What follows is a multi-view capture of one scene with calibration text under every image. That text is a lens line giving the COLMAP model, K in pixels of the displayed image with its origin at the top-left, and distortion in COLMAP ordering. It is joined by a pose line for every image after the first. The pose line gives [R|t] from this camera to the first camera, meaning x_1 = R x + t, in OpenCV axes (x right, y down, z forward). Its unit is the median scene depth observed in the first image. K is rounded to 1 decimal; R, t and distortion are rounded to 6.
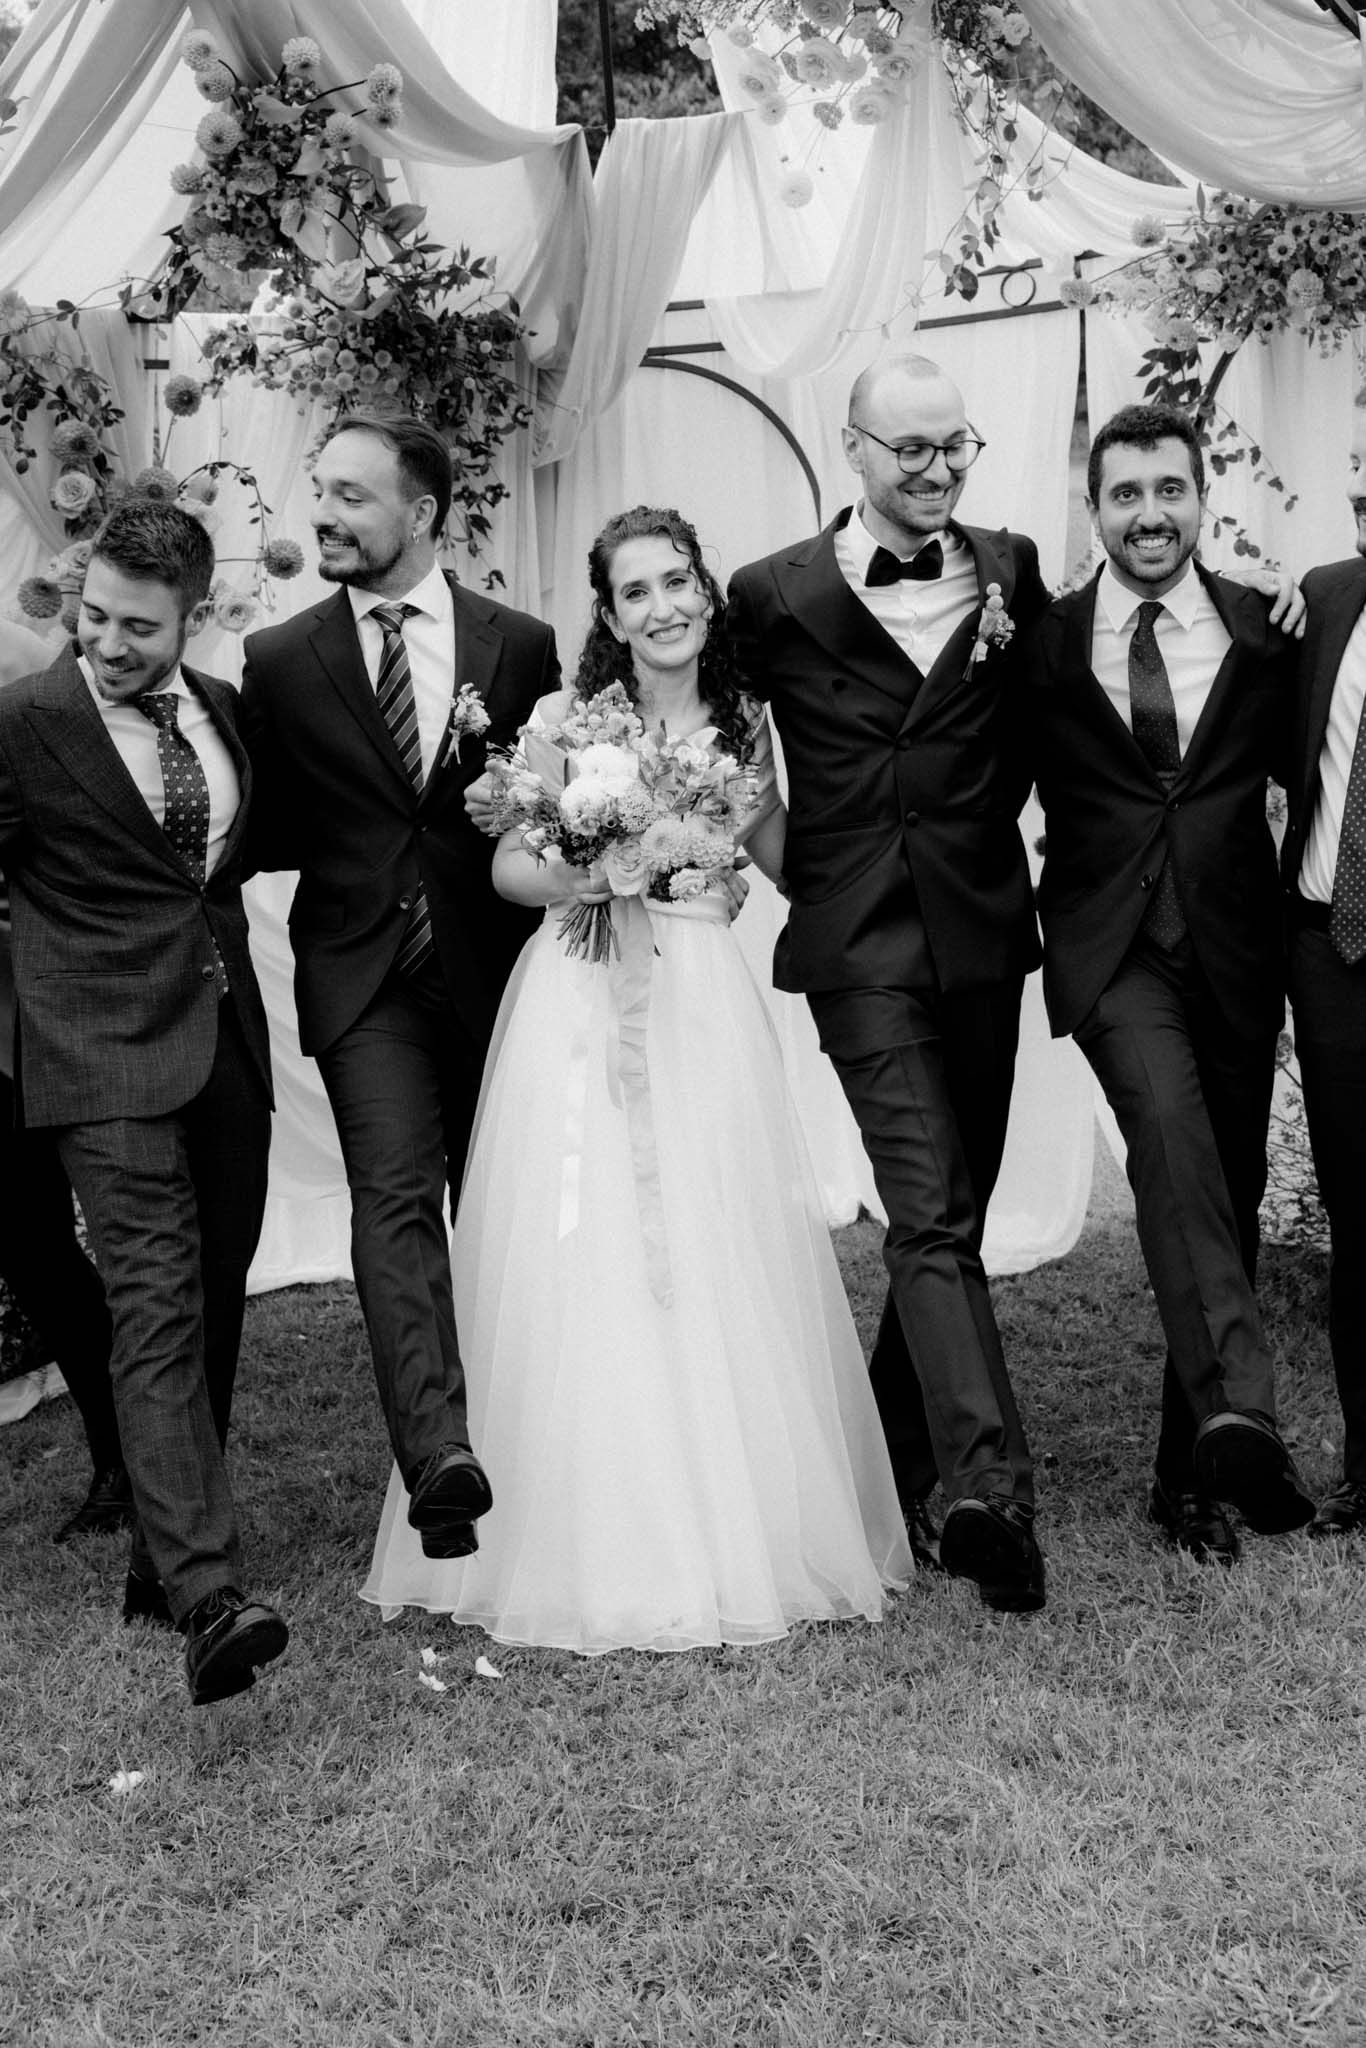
lens RADIAL K [[2241.7, 0, 683.0], [0, 2241.7, 1024.0], [0, 0, 1]] dist [0.004956, -0.000708]
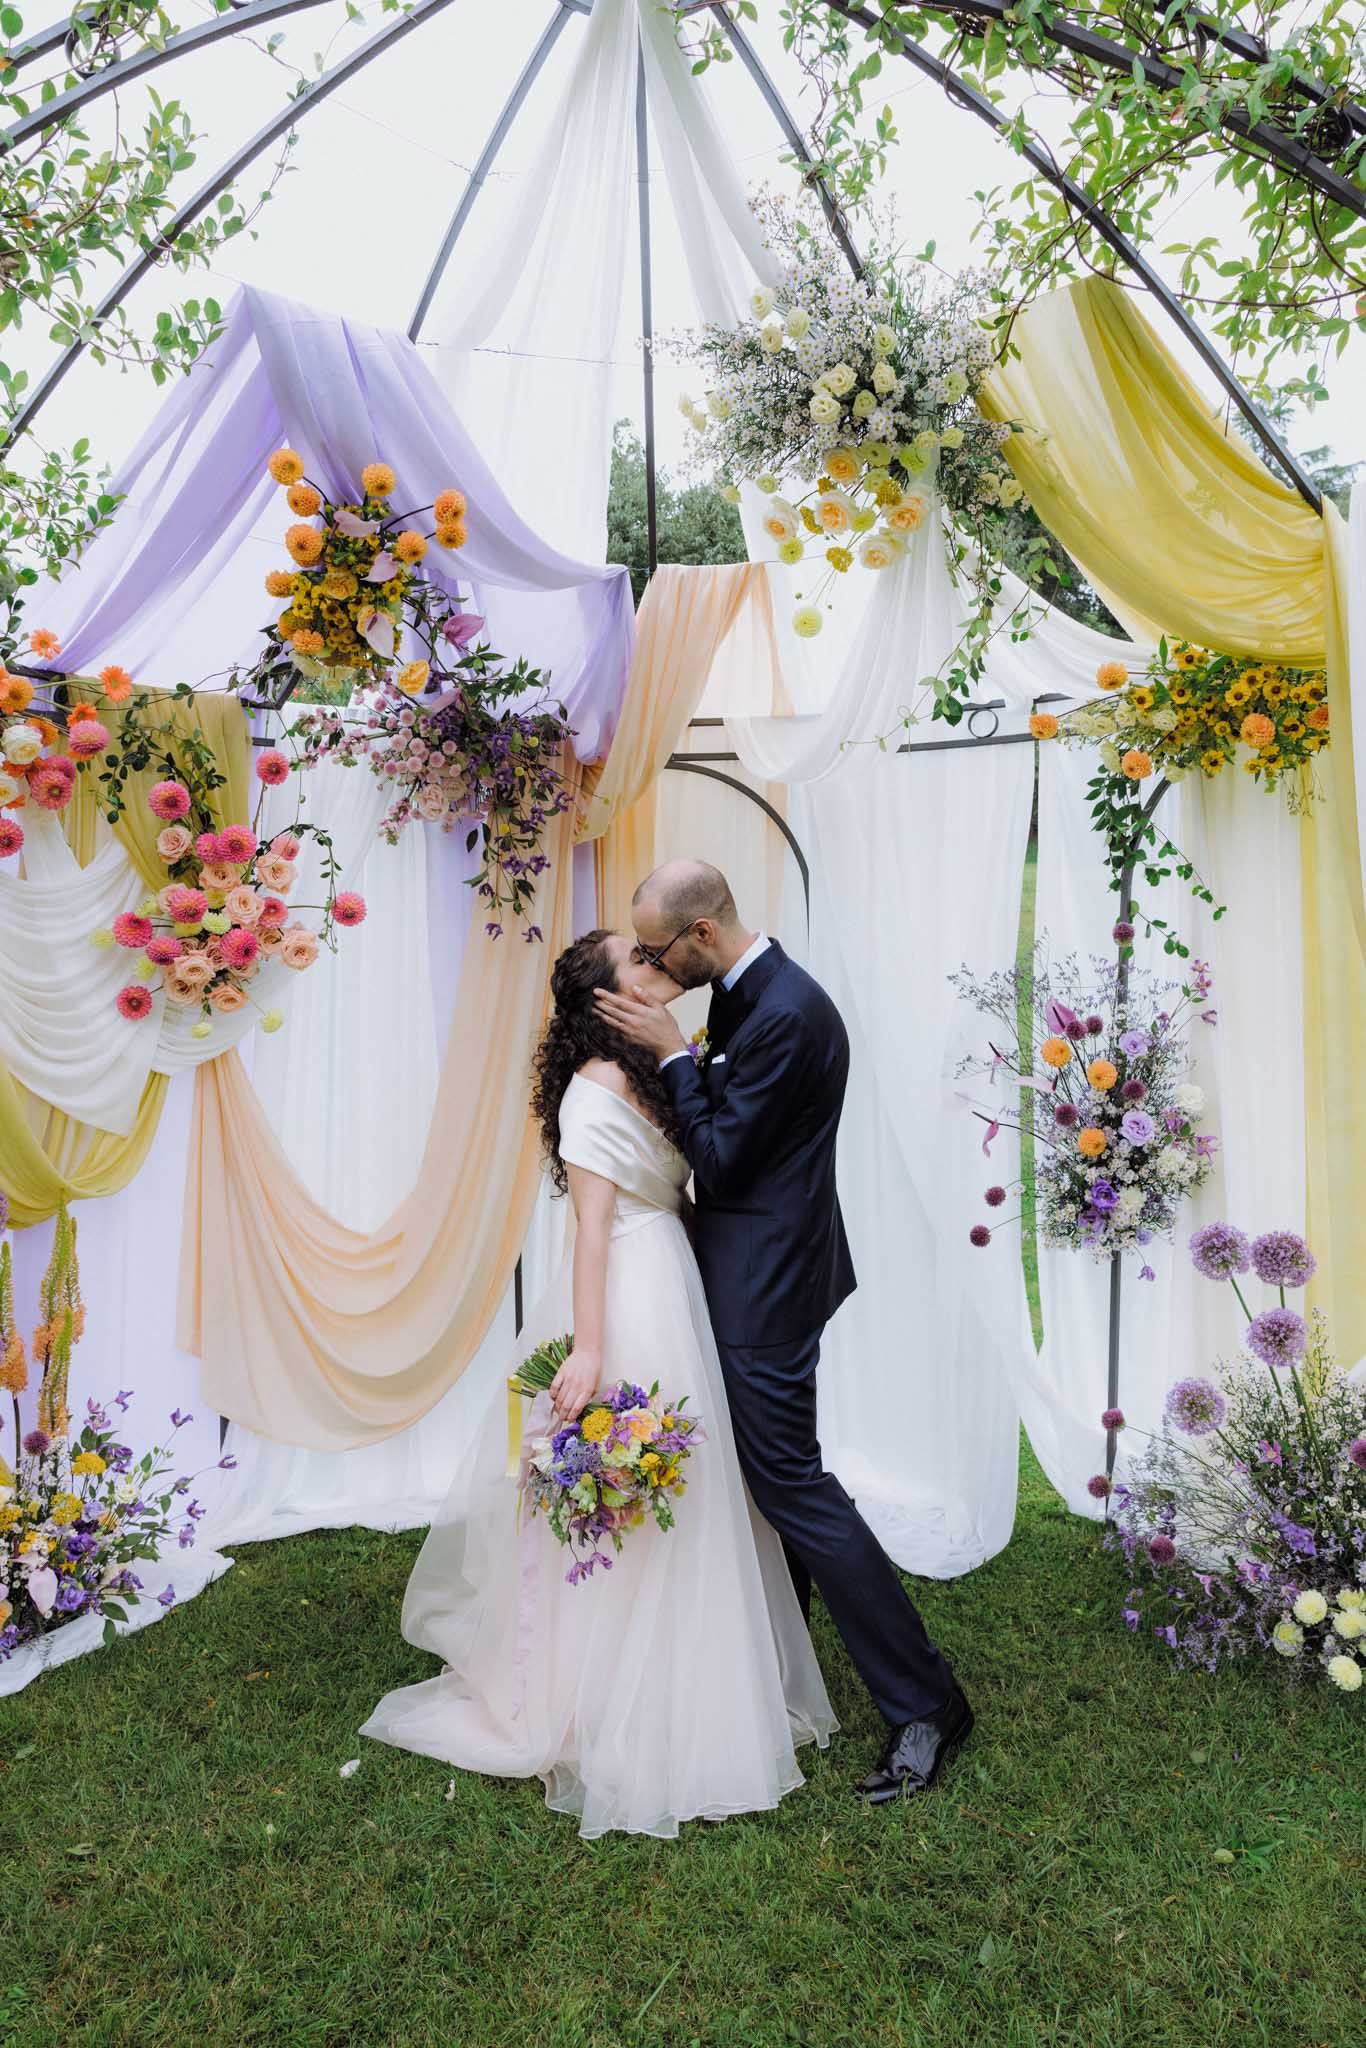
lens RADIAL K [[1409.0, 0, 683.0], [0, 1409.0, 1024.0], [0, 0, 1]] dist [0.000211, 0.000451]
pose [[0.998125, 0.060365, -0.010119, 0.006139], [-0.061134, 0.991294, -0.116616, -0.074856], [0.002991, 0.117016, 0.993126, 0.286997]]
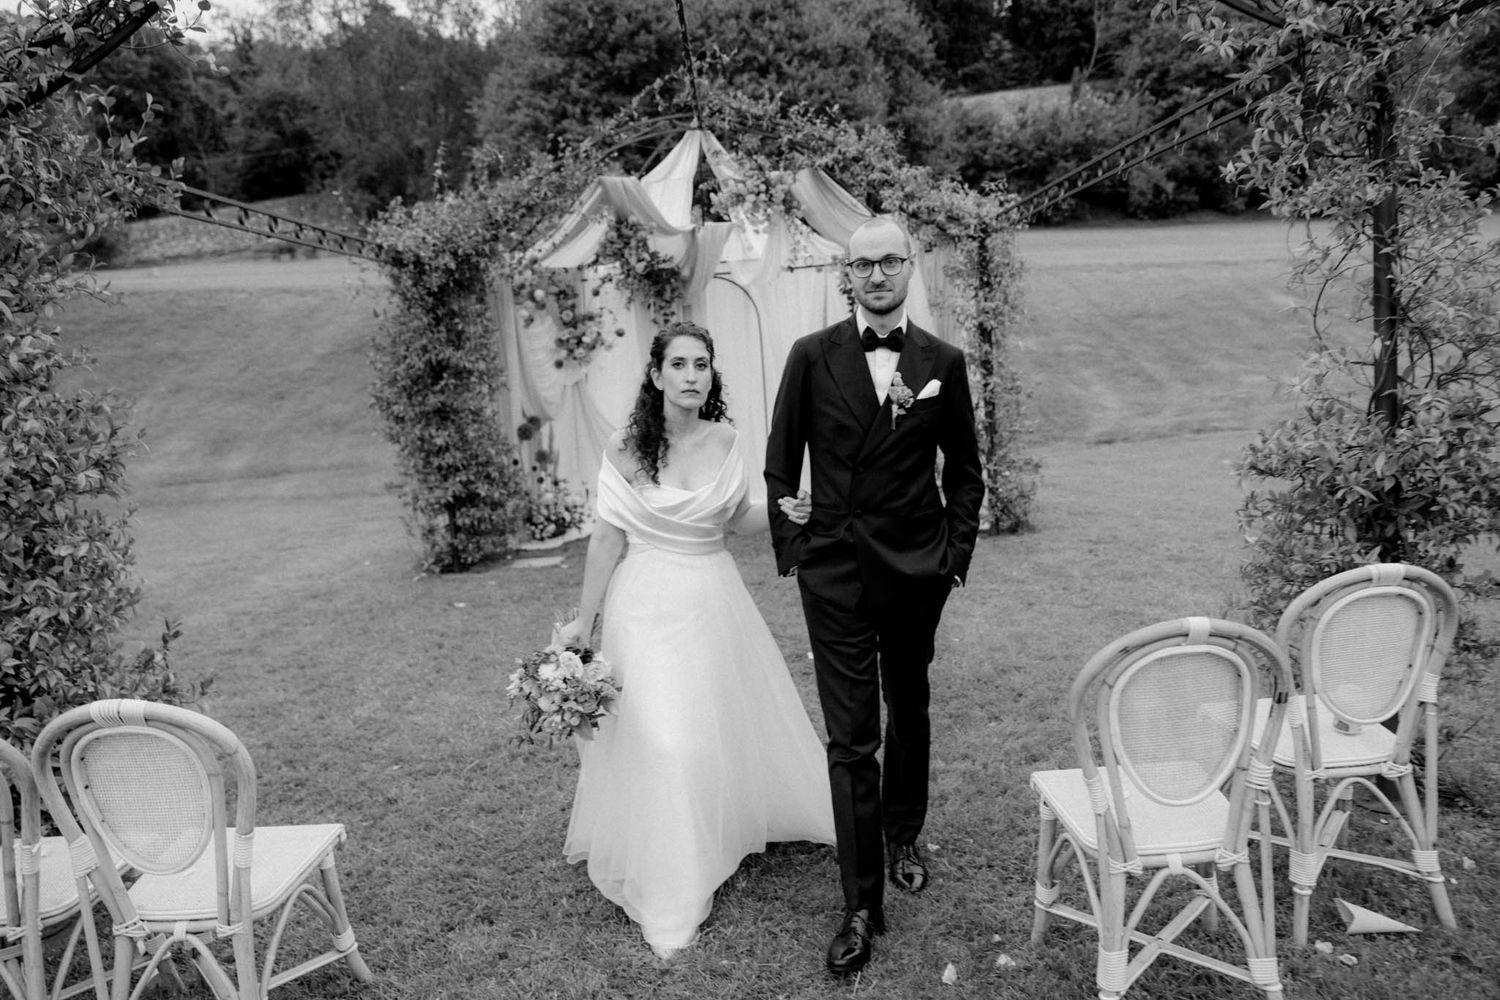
lens RADIAL K [[1847.3, 0, 750.0], [0, 1847.3, 500.0], [0, 0, 1]] dist [0.001327, 0.000137]
pose [[0.999784, -0.002551, 0.020641, -0.019791], [0.003904, 0.997827, -0.065773, 0.301865], [-0.020428, 0.065839, 0.997621, -2.234821]]
